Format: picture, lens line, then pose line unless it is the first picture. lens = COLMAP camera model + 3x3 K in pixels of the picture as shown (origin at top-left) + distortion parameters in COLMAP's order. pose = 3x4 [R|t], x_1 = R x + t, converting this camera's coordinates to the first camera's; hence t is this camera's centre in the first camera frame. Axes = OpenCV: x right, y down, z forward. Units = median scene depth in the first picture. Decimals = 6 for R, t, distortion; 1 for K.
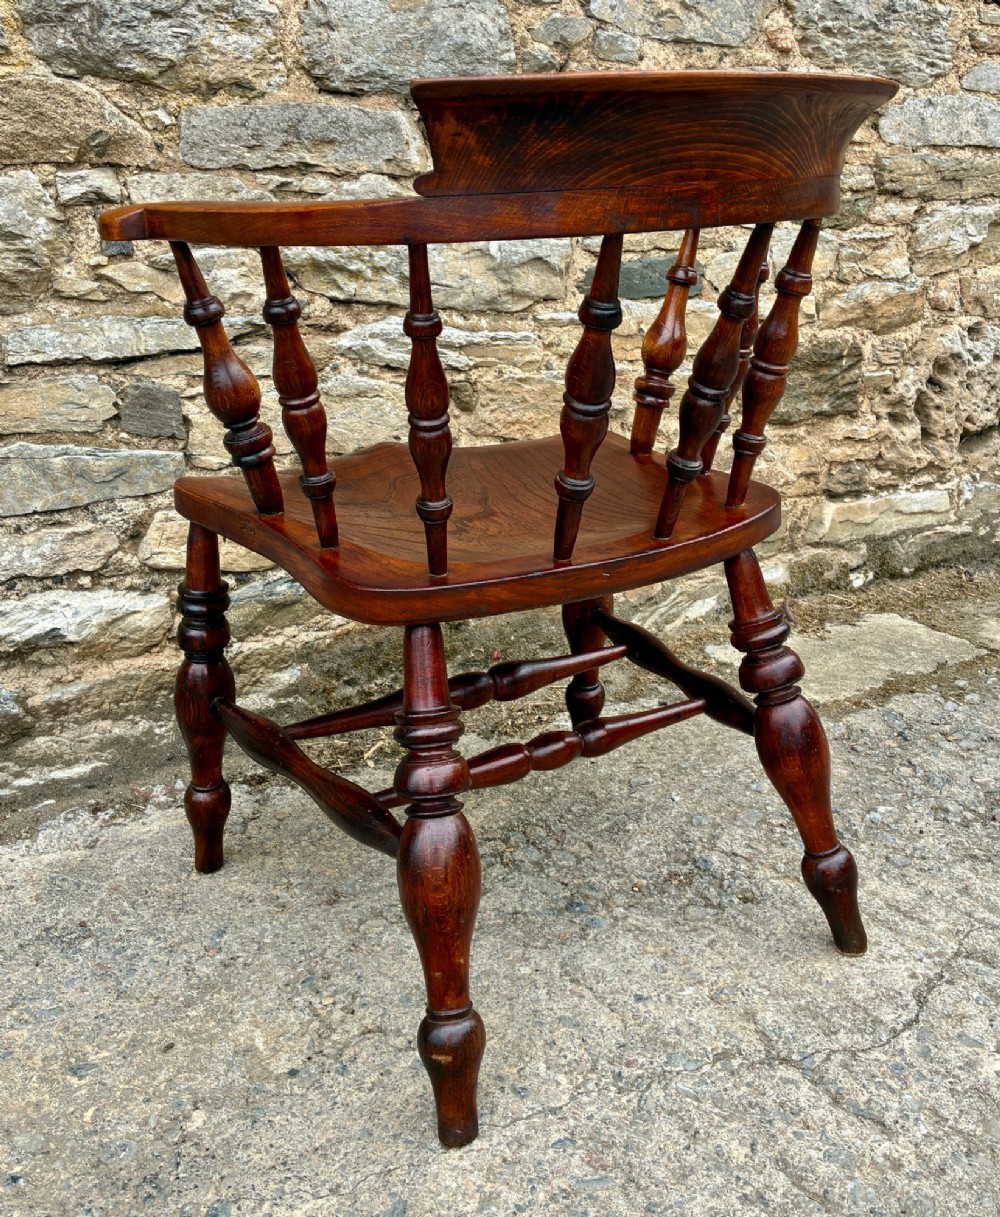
lens RADIAL K [[1217.8, 0, 535.9], [0, 1217.8, 527.9], [0, 0, 1]] dist [0.011013, 0.029219]
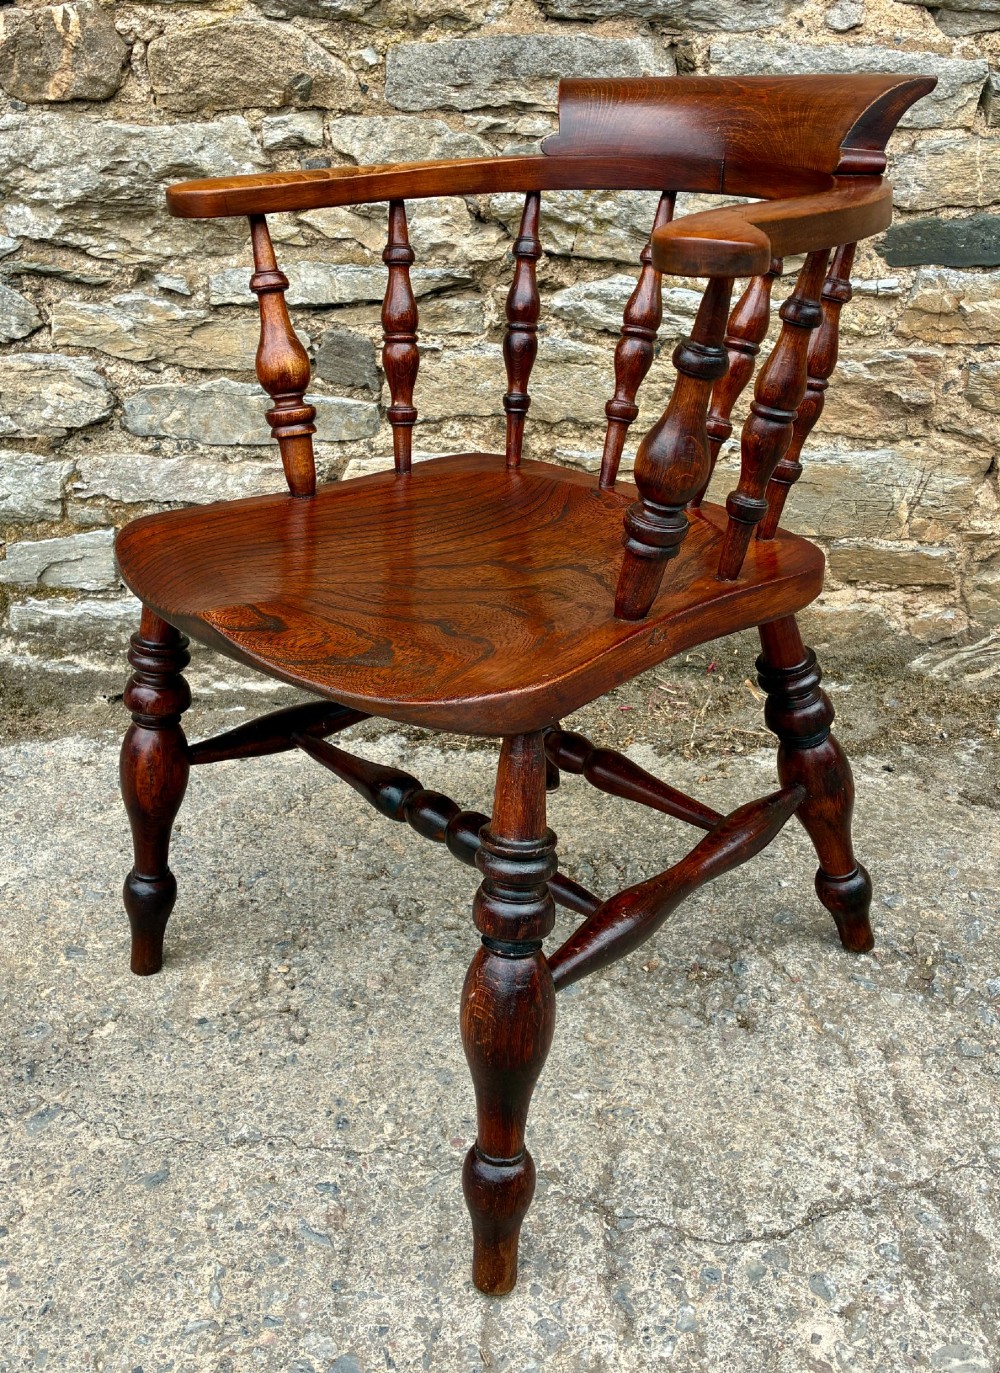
lens RADIAL K [[1327.5, 0, 531.7], [0, 1327.5, 592.2], [0, 0, 1]] dist [-0.005532, 0.075033]
pose [[0.845608, 0.199592, -0.495086, 0.398857], [-0.133348, 0.977046, 0.166133, -0.111797], [0.516881, -0.074464, 0.852813, 0.136055]]
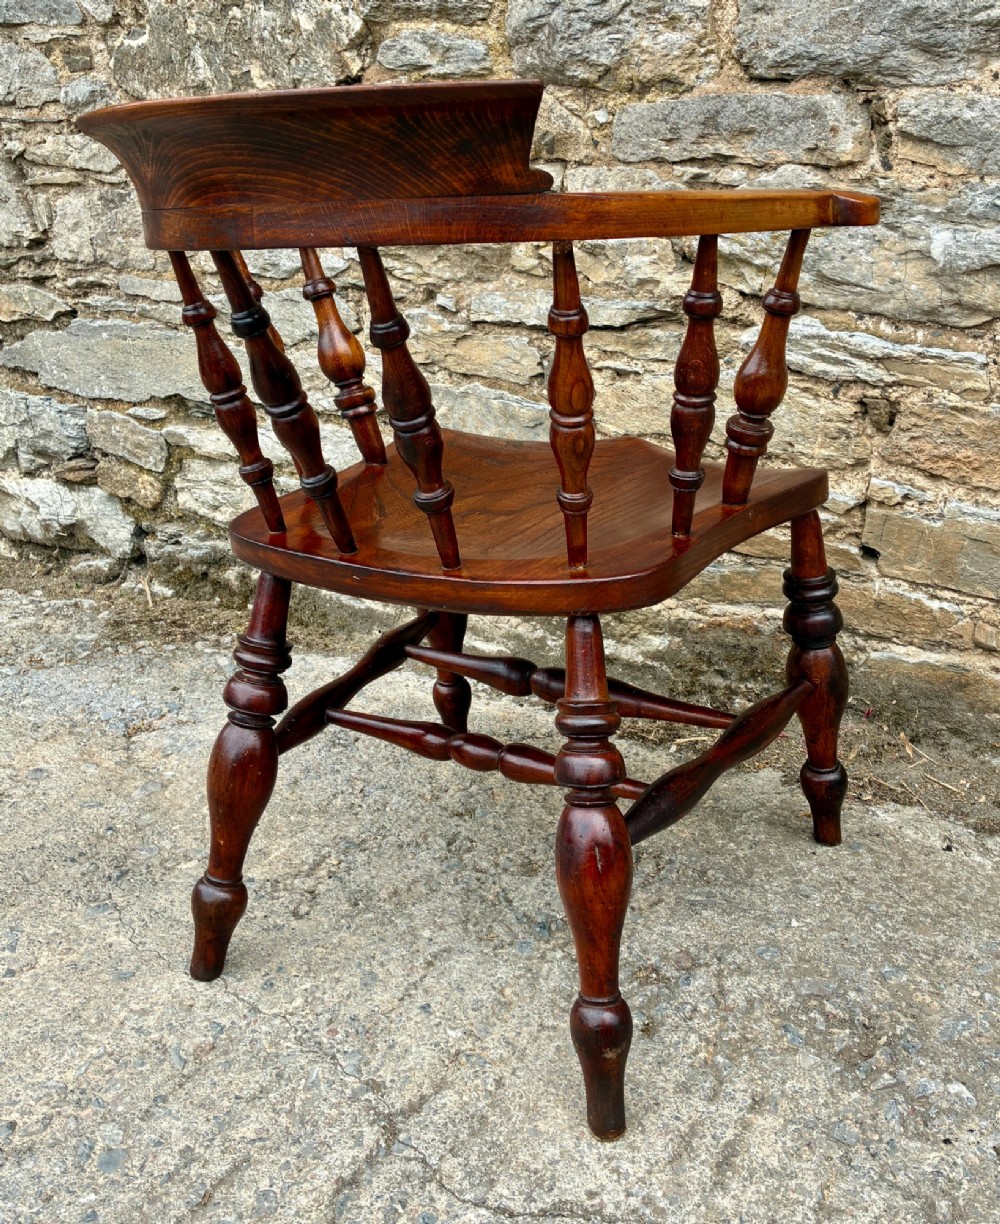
lens RADIAL K [[1186.0, 0, 549.5], [0, 1186.0, 538.7], [0, 0, 1]] dist [0.016615, 0.014725]
pose [[0.484904, 0.263970, -0.833780, 0.667576], [-0.220963, 0.959410, 0.175237, -0.142084], [0.846194, 0.099261, 0.523549, 0.418103]]
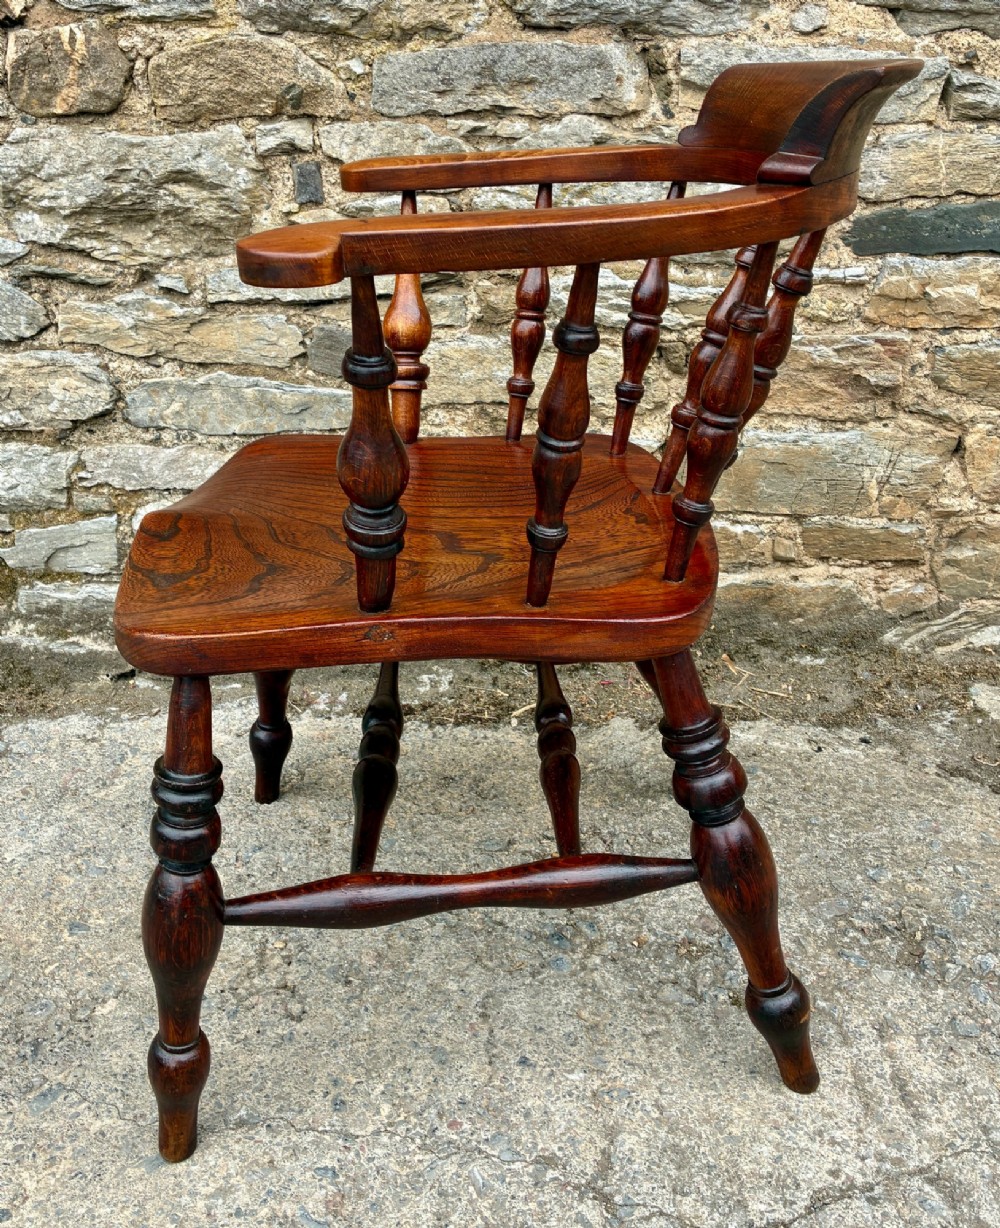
lens RADIAL K [[1229.7, 0, 469.9], [0, 1229.7, 519.2], [0, 0, 1]] dist [0.017982, 0.008330]
pose [[0.834067, 0.170944, -0.524510, 0.369822], [-0.118802, 0.984129, 0.131822, -0.108934], [0.538720, -0.047635, 0.841137, 0.163588]]
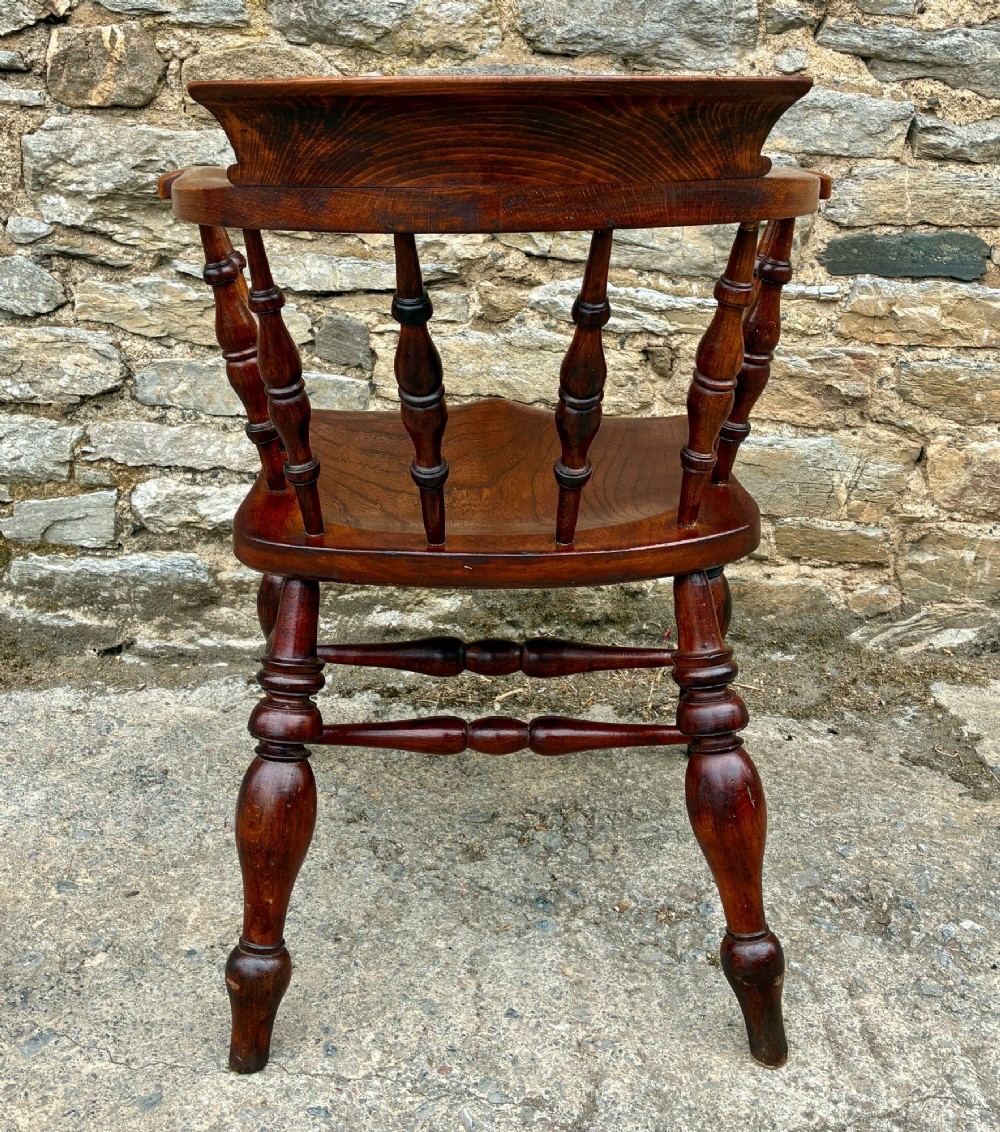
lens RADIAL K [[1241.0, 0, 501.6], [0, 1241.0, 431.8], [0, 0, 1]] dist [0.014202, 0.010737]
pose [[0.857392, 0.155593, -0.490581, 0.380784], [-0.162926, 0.986240, 0.028049, -0.070382], [0.488195, 0.055879, 0.870944, 0.095441]]
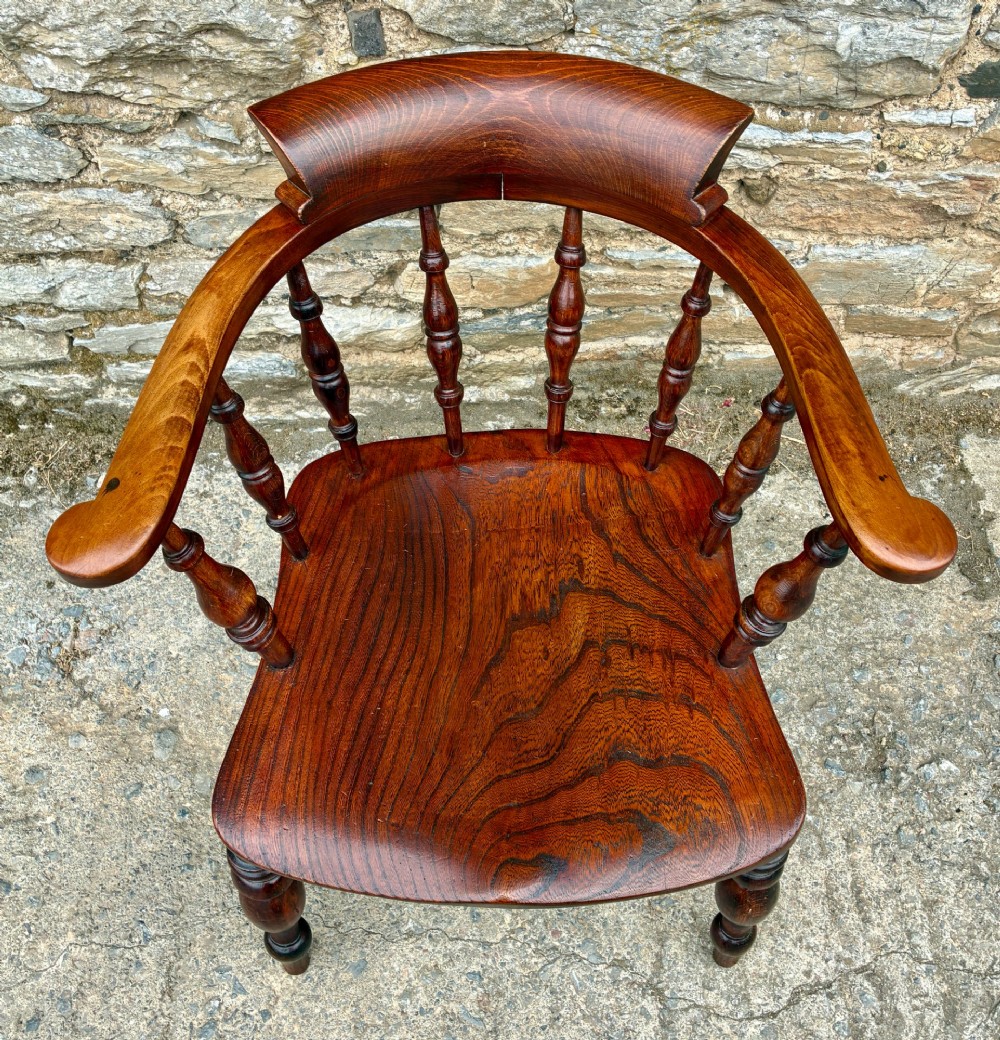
lens RADIAL K [[1076.8, 0, 510.0], [0, 1076.8, 496.2], [0, 0, 1]] dist [0.032015, -0.003226]
pose [[0.861696, 0.432705, -0.265041, 0.104719], [-0.134612, 0.698543, 0.702792, -0.563483], [0.489244, -0.569916, 0.660179, 0.320460]]
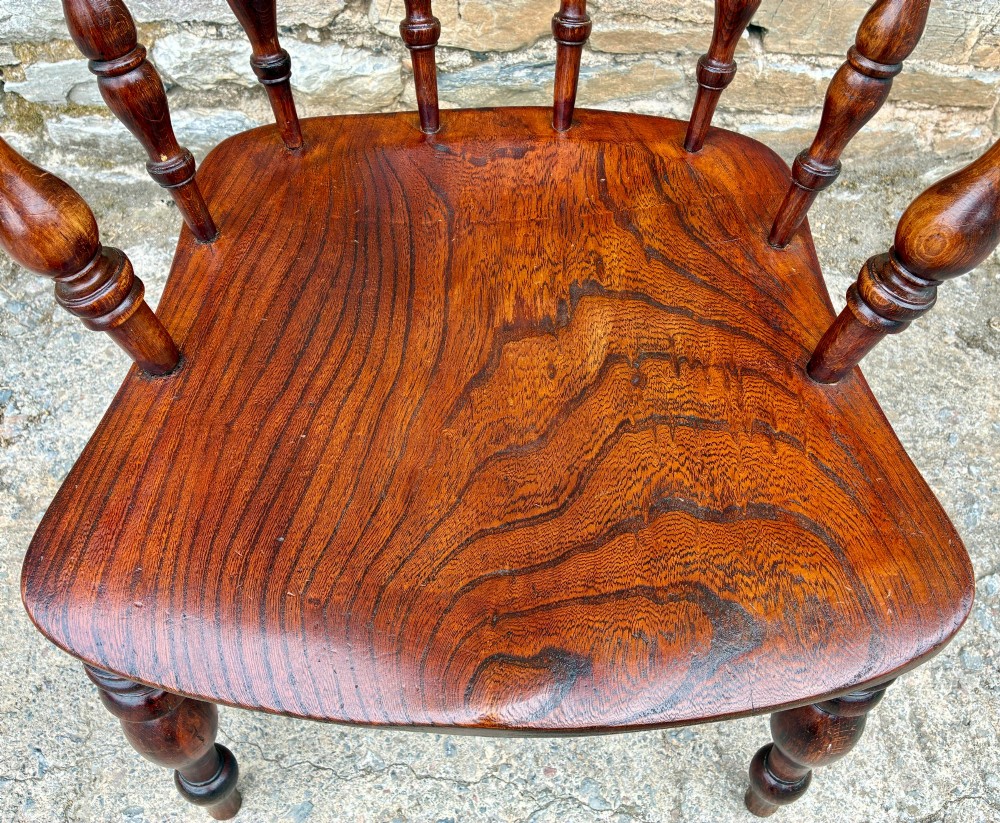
lens RADIAL K [[834.1, 0, 500.0], [0, 834.1, 411.5], [0, 0, 1]] dist [0.097184, -0.139027]
pose [[0.856931, 0.442866, -0.263705, 0.070690], [-0.150007, 0.703755, 0.694426, -0.241591], [0.493121, -0.555517, 0.669502, 0.464114]]
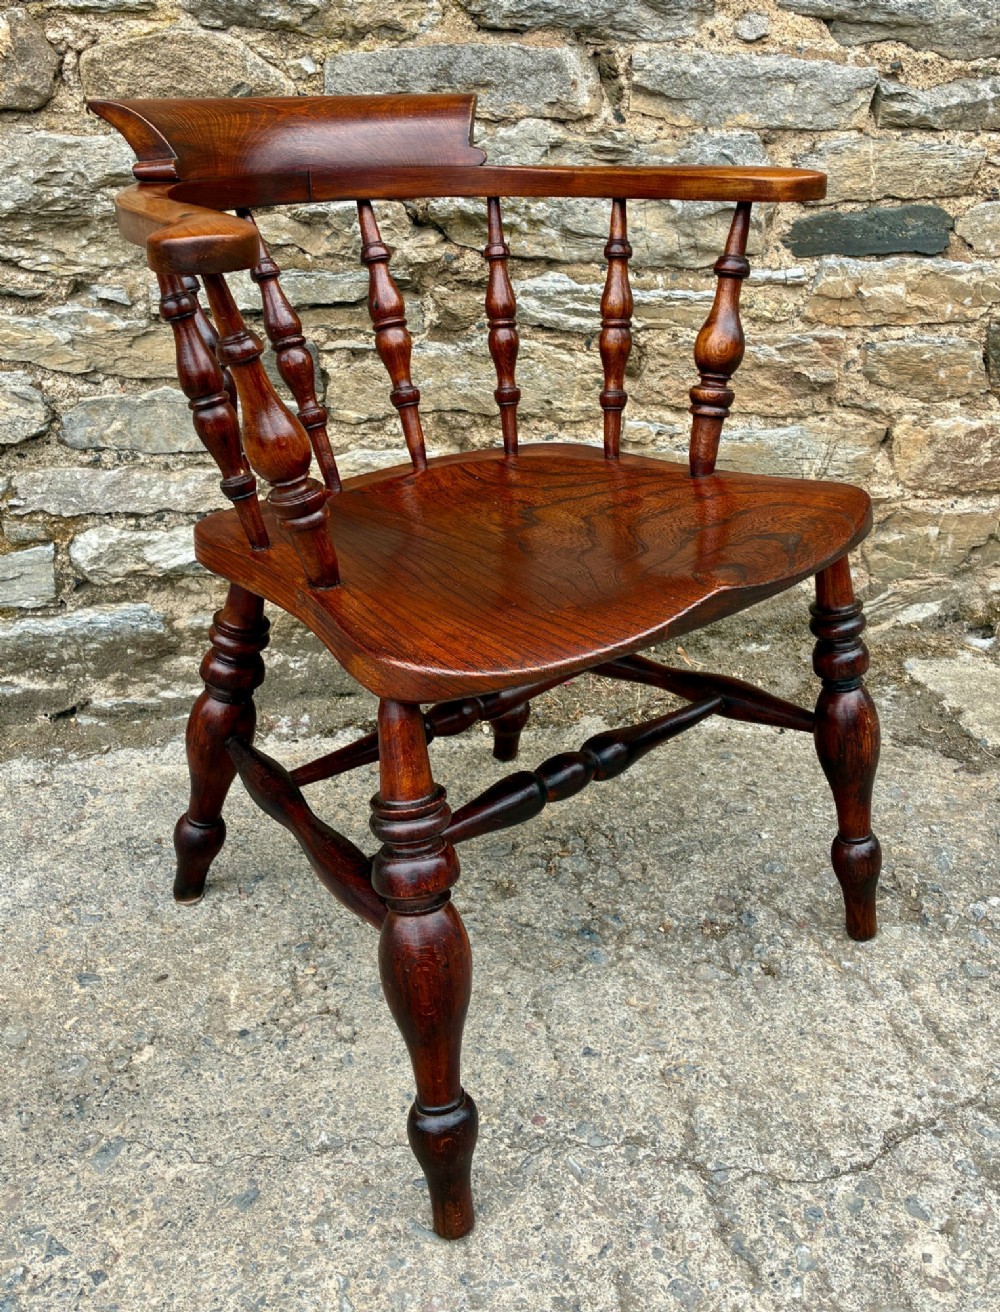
lens RADIAL K [[1259.6, 0, 513.3], [0, 1259.6, 560.3], [0, 0, 1]] dist [0.005735, 0.042741]
pose [[0.925069, 0.135941, -0.354636, 0.256753], [-0.091878, 0.986114, 0.138339, -0.097216], [0.368517, -0.095390, 0.924714, 0.081808]]
